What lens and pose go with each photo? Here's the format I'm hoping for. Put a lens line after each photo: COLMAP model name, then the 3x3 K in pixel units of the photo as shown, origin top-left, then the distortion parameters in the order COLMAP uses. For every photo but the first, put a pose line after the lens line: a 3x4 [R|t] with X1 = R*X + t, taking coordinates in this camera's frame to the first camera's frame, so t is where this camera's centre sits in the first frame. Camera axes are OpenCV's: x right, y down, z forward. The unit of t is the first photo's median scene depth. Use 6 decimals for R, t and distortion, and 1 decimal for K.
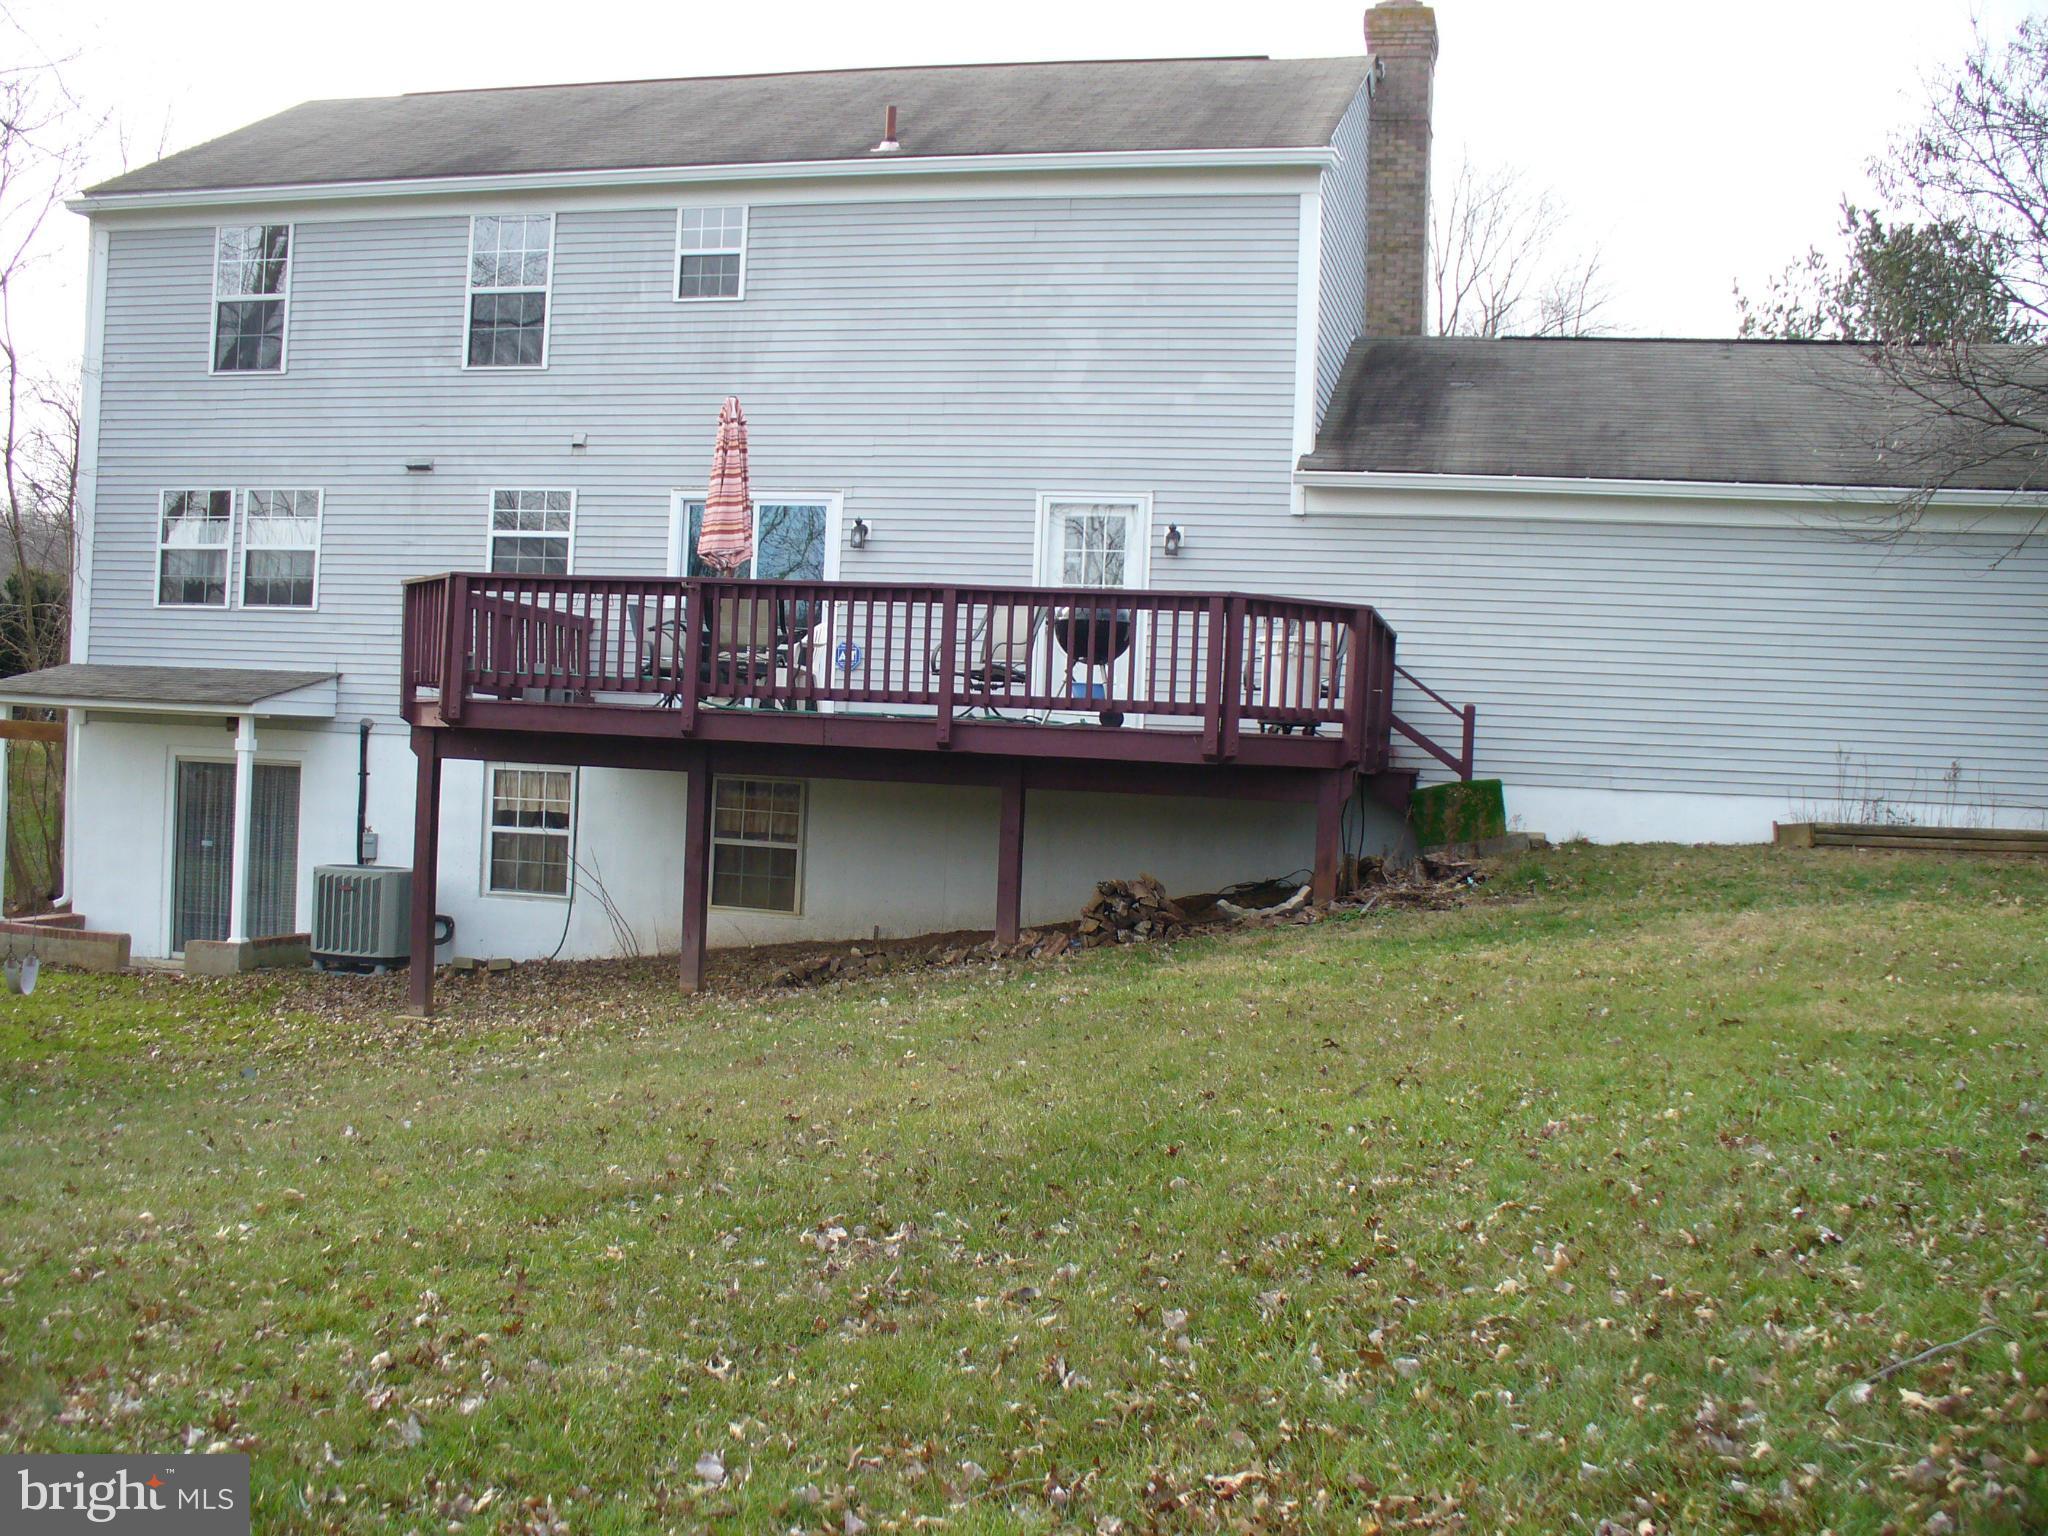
lens RADIAL K [[2328.1, 0, 1024.0], [0, 2328.1, 768.0], [0, 0, 1]] dist [-0.268991, 0.426198]
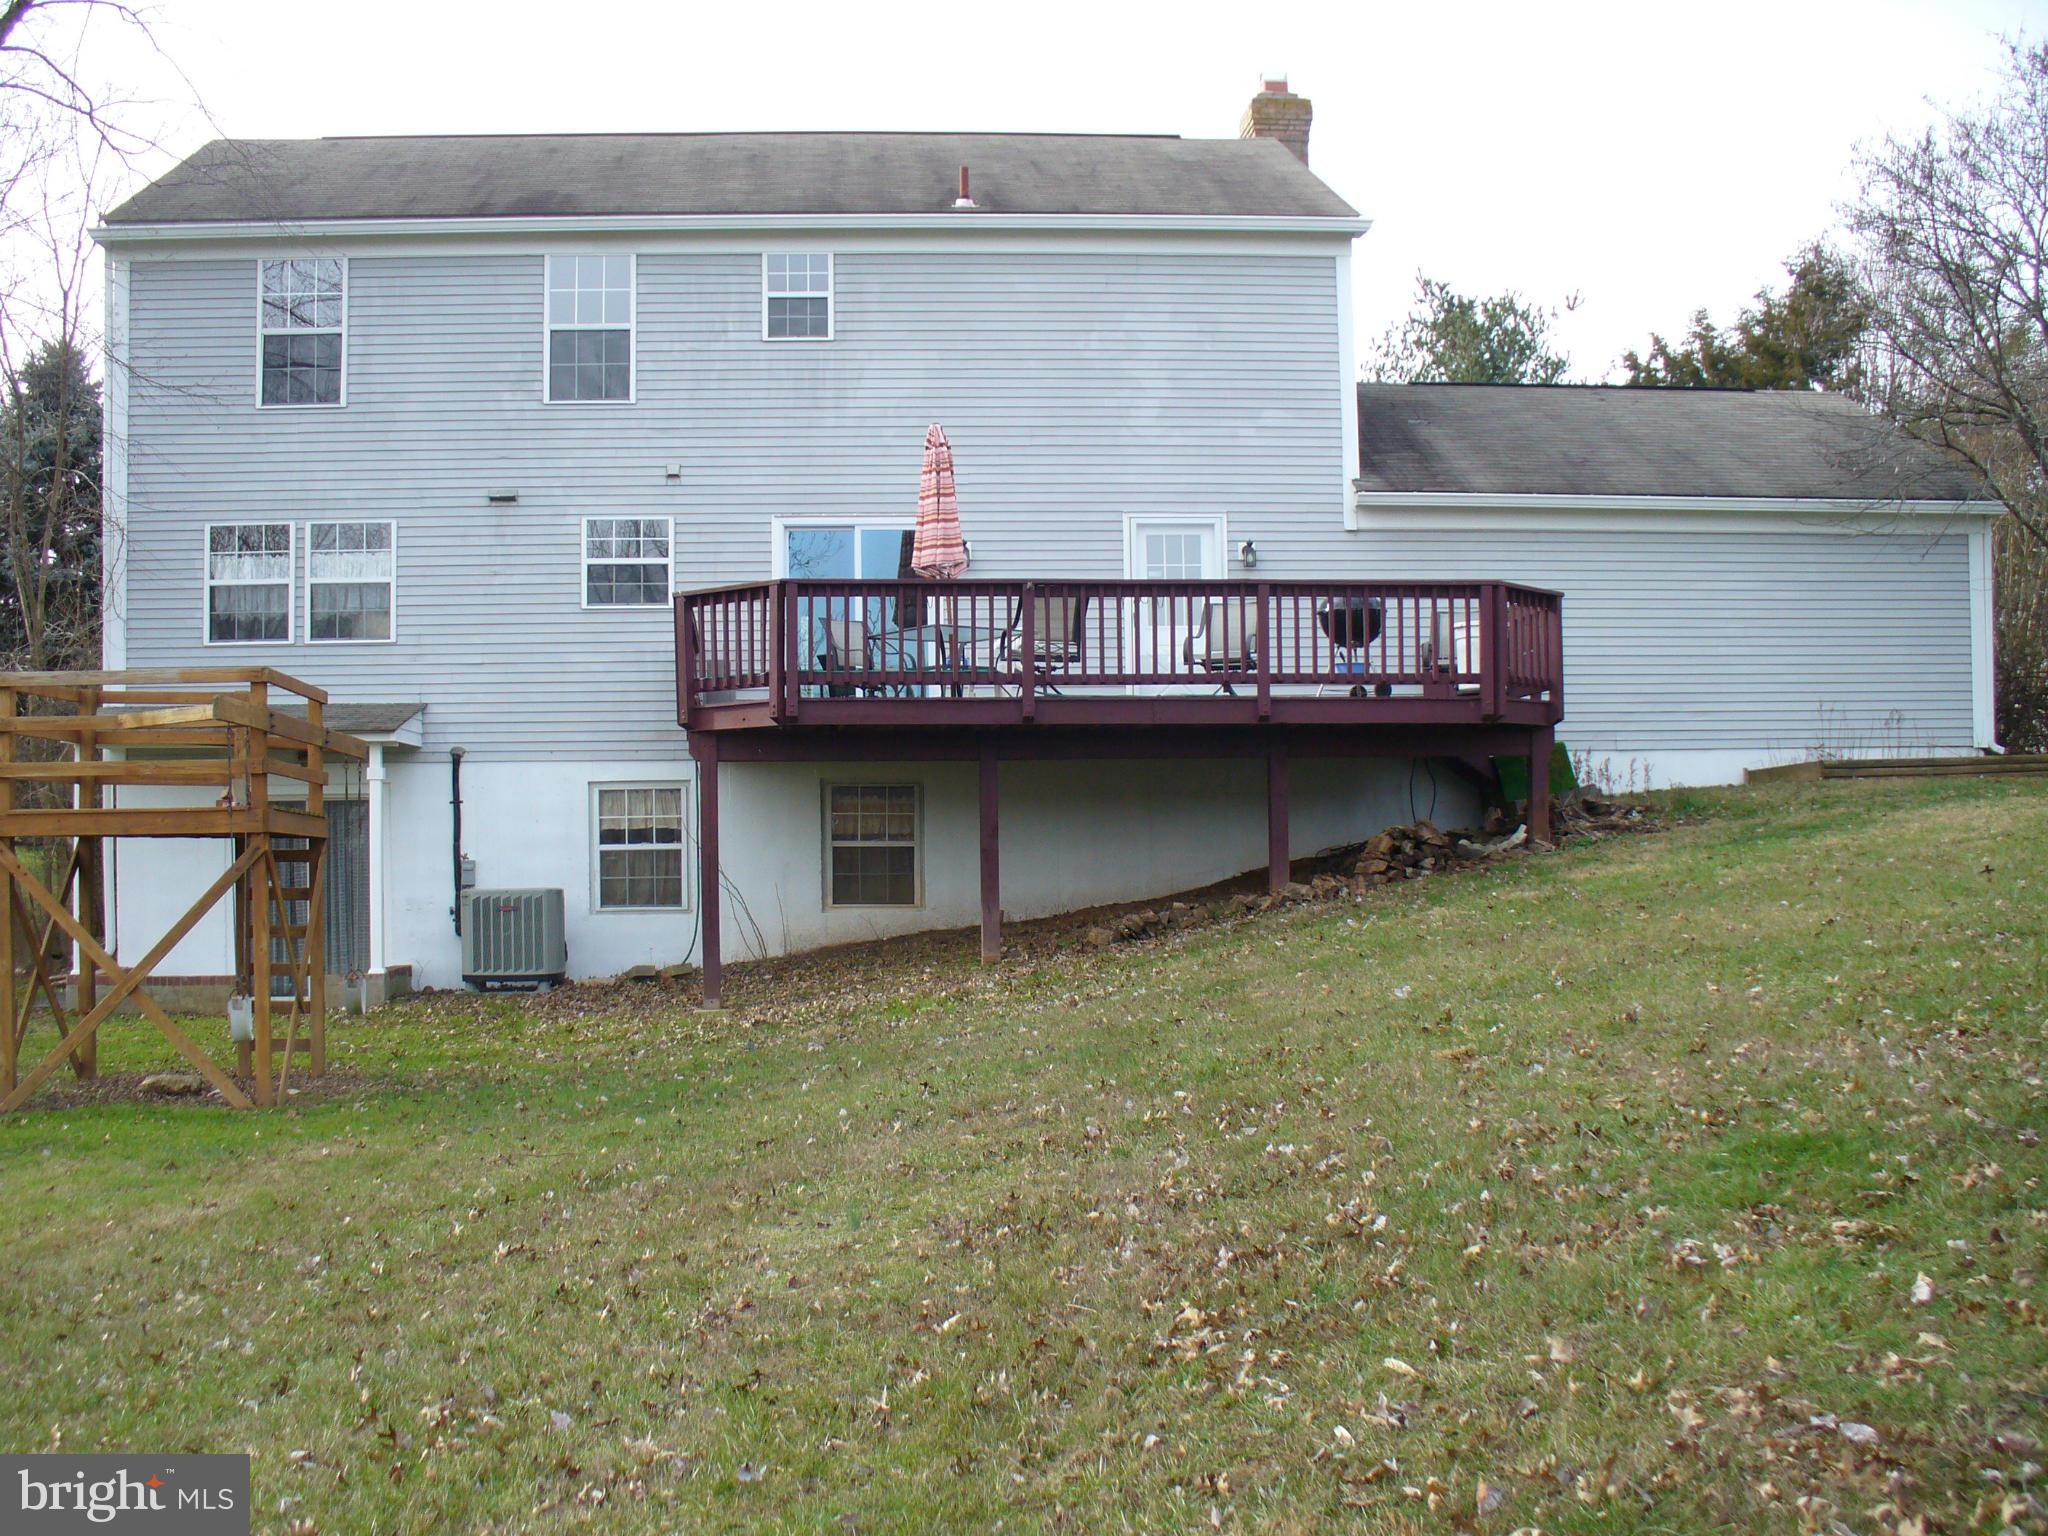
lens RADIAL K [[2328.1, 0, 1024.0], [0, 2328.1, 768.0], [0, 0, 1]] dist [-0.268991, 0.426198]
pose [[0.942717, -0.045950, 0.330412, -0.398563], [0.057154, 0.998070, -0.024270, 0.027239], [-0.328660, 0.041764, 0.943525, -0.039112]]
